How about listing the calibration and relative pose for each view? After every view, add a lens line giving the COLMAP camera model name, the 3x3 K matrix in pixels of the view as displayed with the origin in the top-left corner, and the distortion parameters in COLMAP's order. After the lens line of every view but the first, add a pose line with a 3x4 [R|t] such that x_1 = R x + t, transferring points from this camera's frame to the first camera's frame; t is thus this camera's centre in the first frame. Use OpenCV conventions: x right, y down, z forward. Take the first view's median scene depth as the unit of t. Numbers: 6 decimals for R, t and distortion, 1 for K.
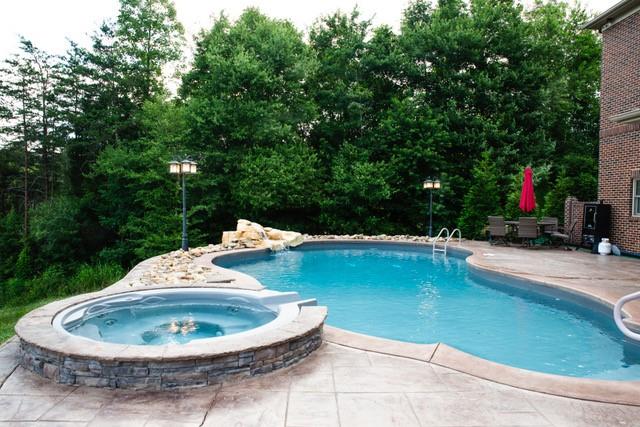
lens RADIAL K [[443.9, 0, 320.0], [0, 443.9, 203.4], [0, 0, 1]] dist [-0.022838, 0.002222]
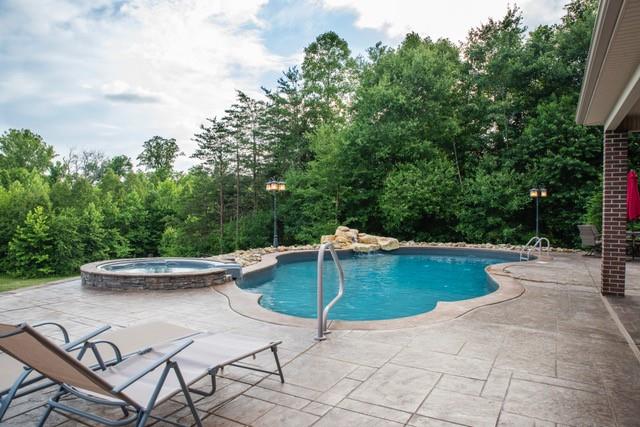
lens RADIAL K [[443.0, 0, 320.0], [0, 443.0, 213.5], [0, 0, 1]] dist [-0.152033, 0.130899]
pose [[0.873352, -0.004420, -0.487070, 0.221871], [-0.001034, 0.999940, -0.010929, 0.009596], [0.487089, 0.010048, 0.873294, -0.047887]]
